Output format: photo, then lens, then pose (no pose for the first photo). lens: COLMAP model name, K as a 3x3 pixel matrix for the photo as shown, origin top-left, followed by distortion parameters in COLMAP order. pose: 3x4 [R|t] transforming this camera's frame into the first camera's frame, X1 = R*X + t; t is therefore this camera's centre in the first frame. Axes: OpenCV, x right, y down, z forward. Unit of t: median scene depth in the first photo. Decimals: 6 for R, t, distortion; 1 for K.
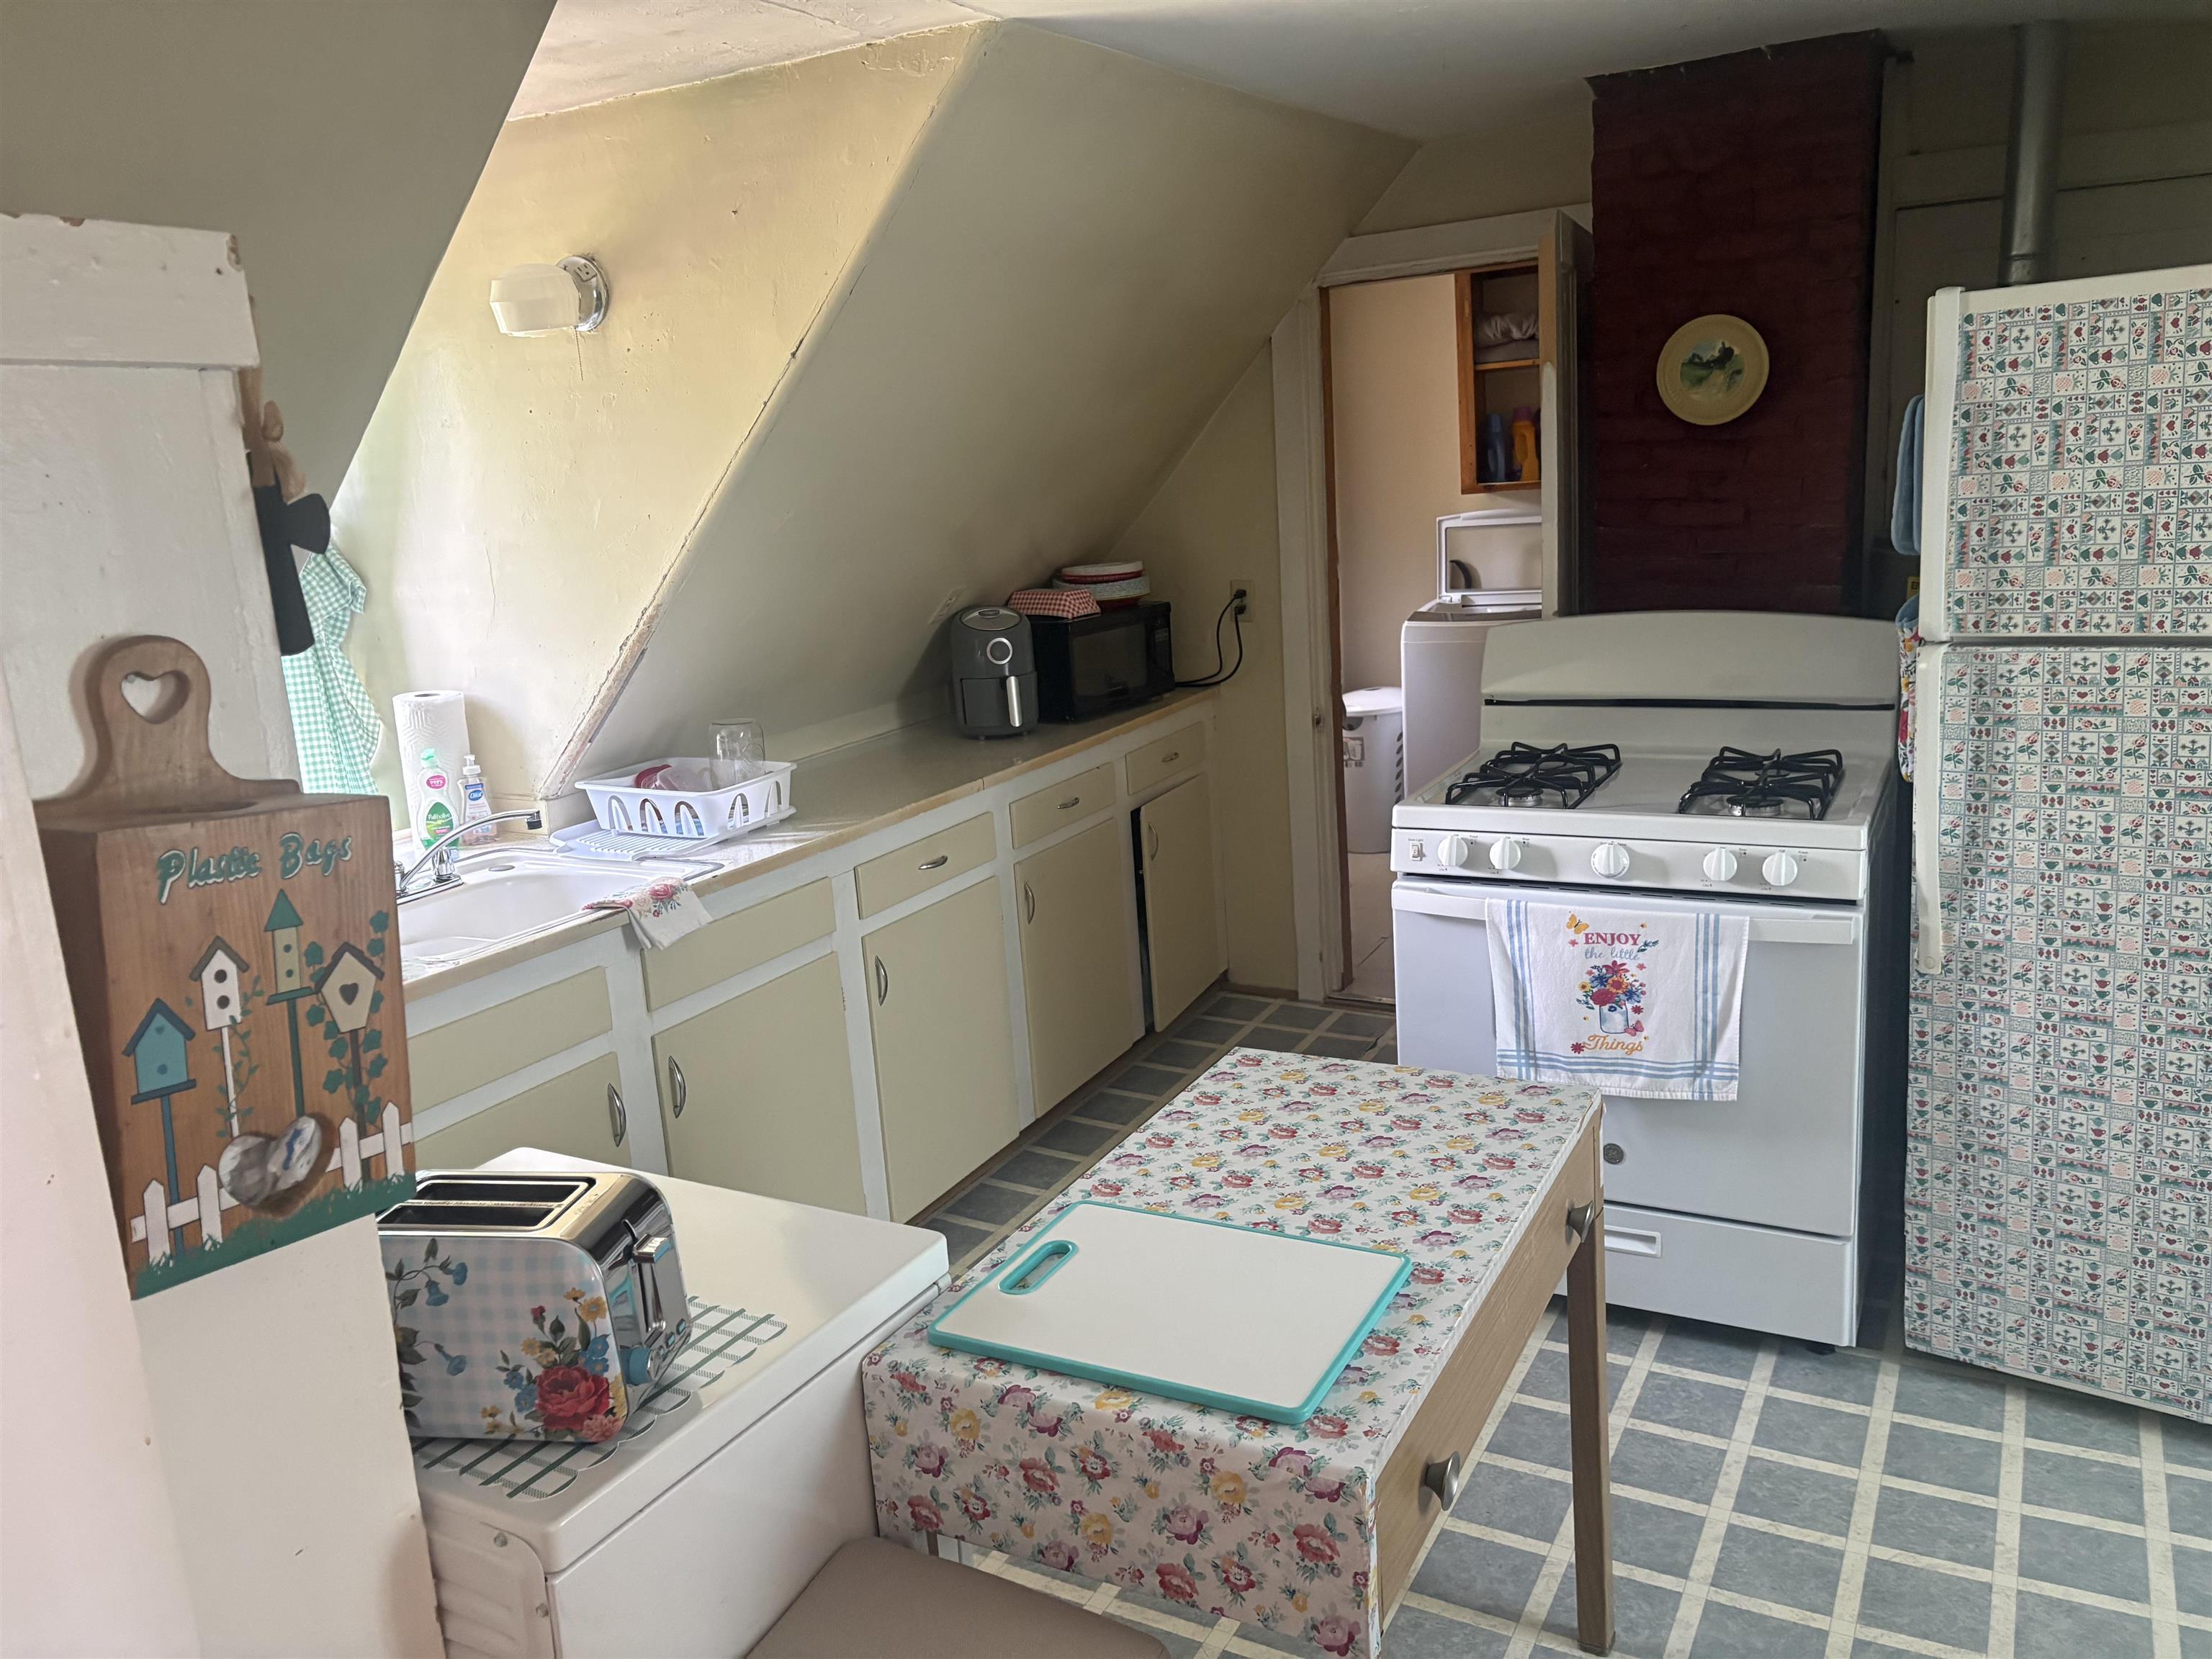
lens RADIAL K [[1687.0, 0, 1100.9], [0, 1687.0, 828.5], [0, 0, 1]] dist [-0.001949, -0.001480]
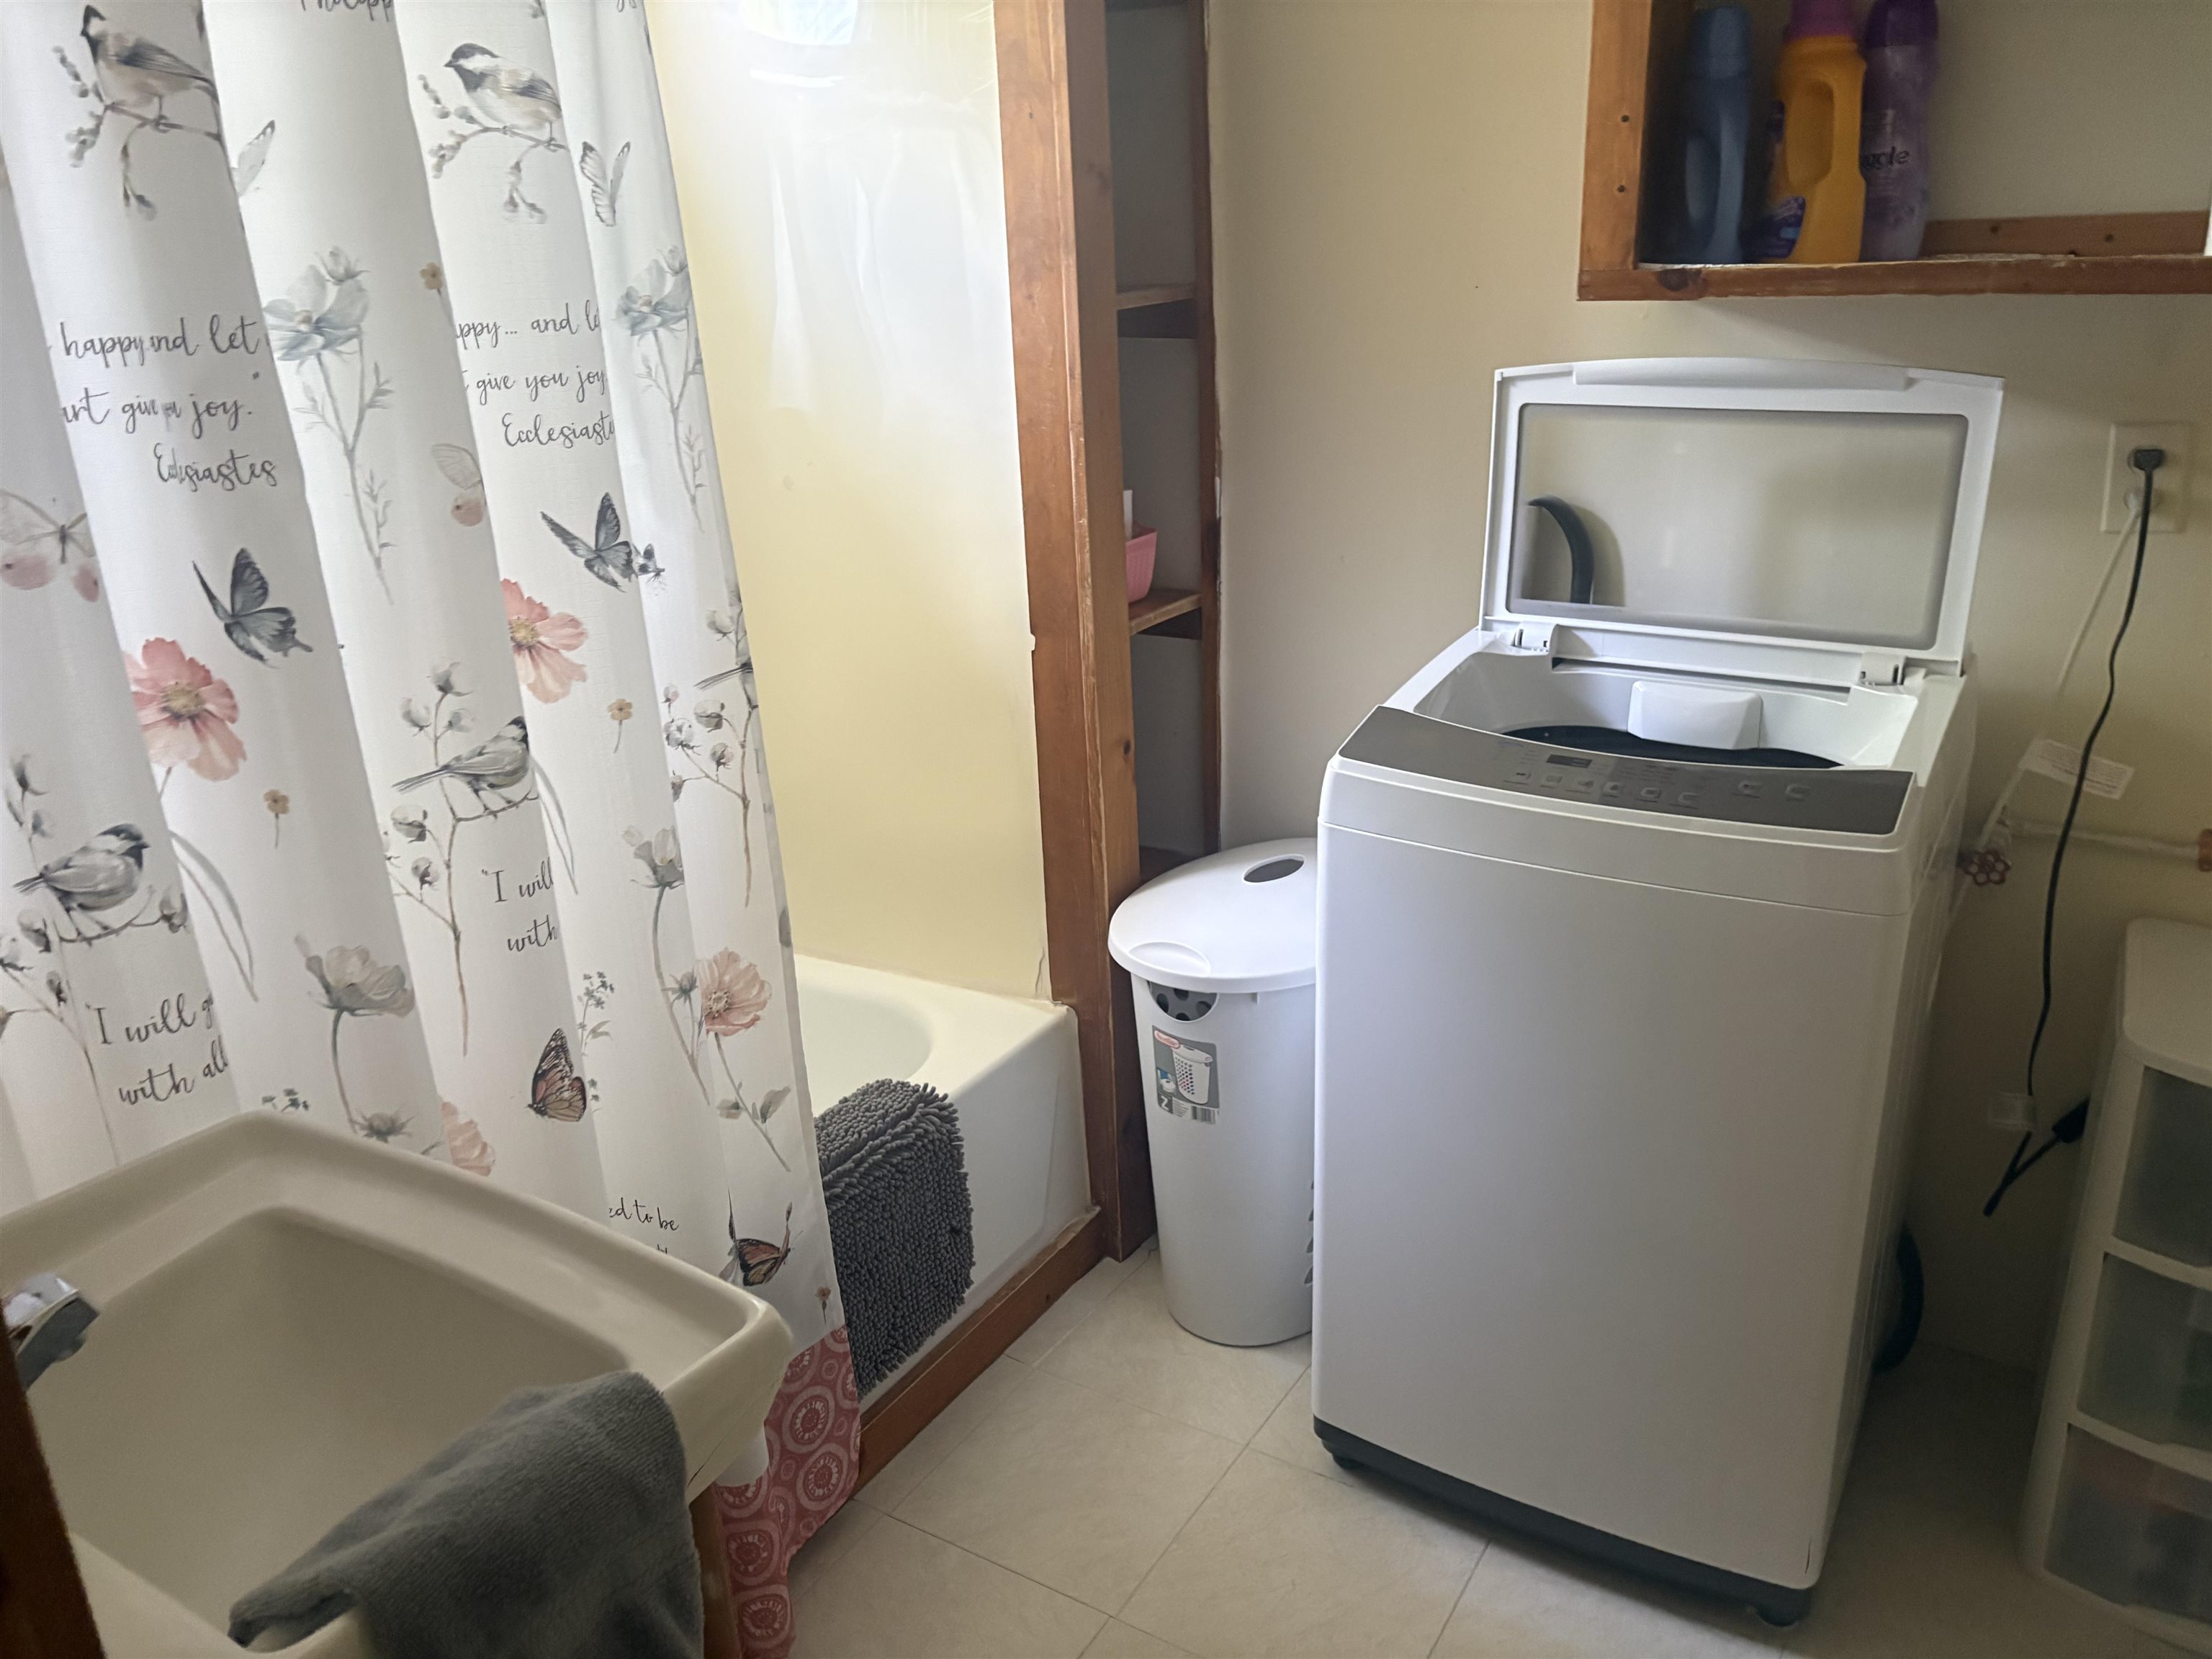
lens RADIAL K [[1687.0, 0, 1112.5], [0, 1687.0, 834.4], [0, 0, 1]] dist [-0.001949, -0.001480]
pose [[0.996235, 0.057148, -0.065197, 0.156455], [-0.046272, 0.986421, 0.157581, -0.147660], [0.073317, -0.153971, 0.985351, 0.687712]]
